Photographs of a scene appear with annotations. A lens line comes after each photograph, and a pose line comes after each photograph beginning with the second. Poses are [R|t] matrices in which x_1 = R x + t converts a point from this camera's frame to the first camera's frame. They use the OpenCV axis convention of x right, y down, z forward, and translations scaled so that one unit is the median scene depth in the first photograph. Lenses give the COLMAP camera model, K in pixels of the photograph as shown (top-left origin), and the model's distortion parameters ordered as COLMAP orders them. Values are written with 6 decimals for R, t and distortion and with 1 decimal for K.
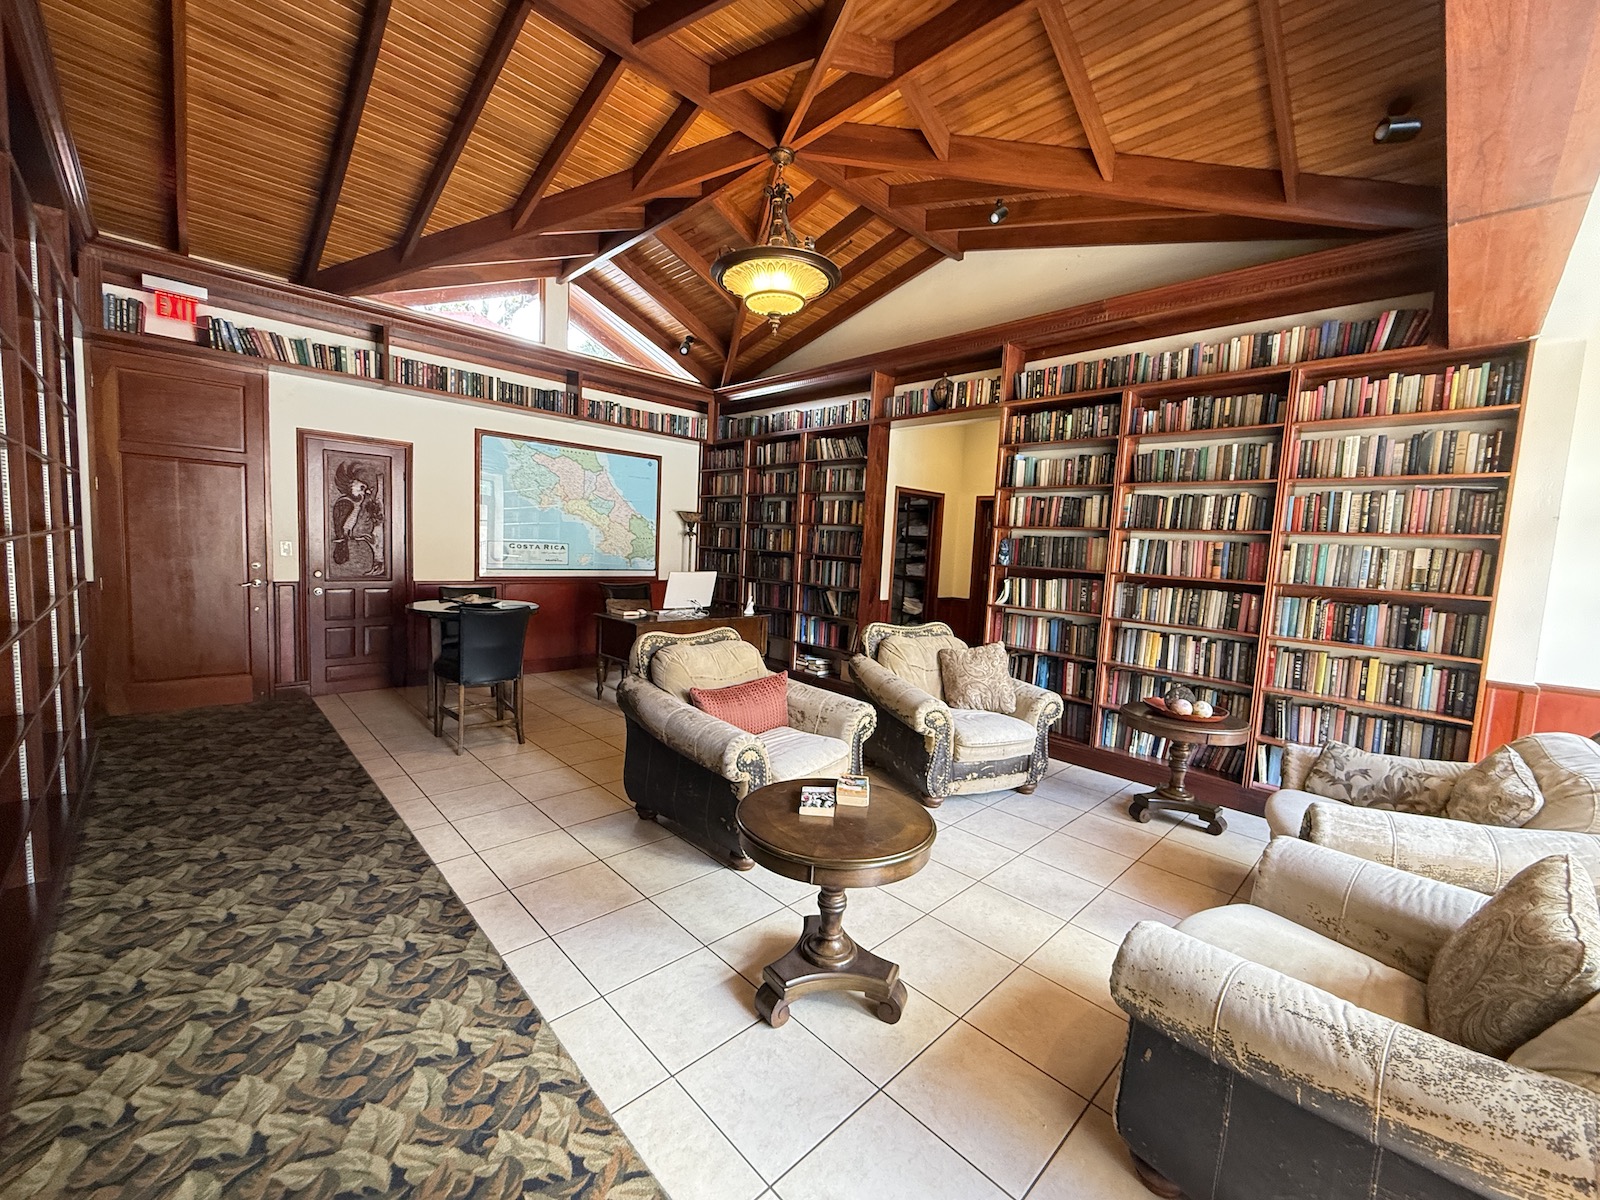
lens RADIAL K [[636.6, 0, 800.0], [0, 636.6, 600.0], [0, 0, 1]] dist [-0.000664, 0.000126]
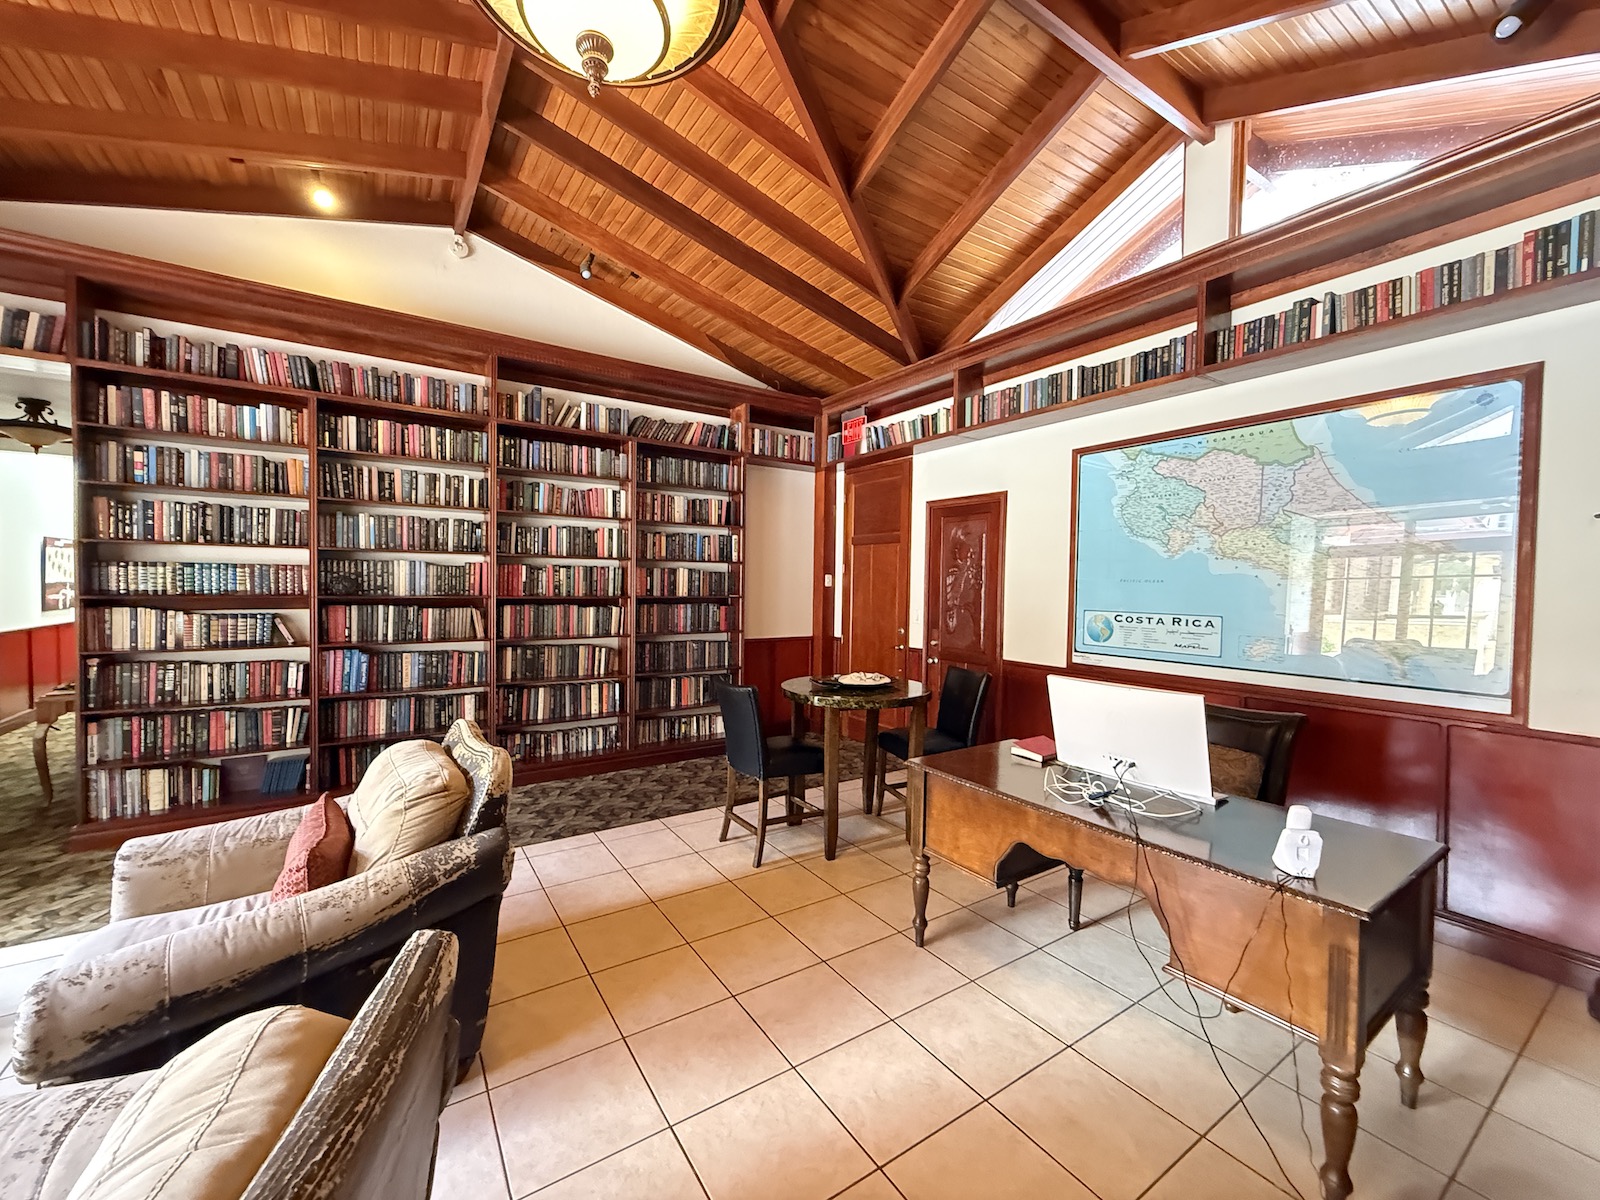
lens RADIAL K [[636.6, 0, 800.0], [0, 636.6, 600.0], [0, 0, 1]] dist [-0.000664, 0.000126]
pose [[-0.190626, -0.021072, -0.981437, 0.247500], [-0.104259, 0.994550, -0.001103, -0.078074], [0.976111, 0.102113, -0.191784, 0.915075]]
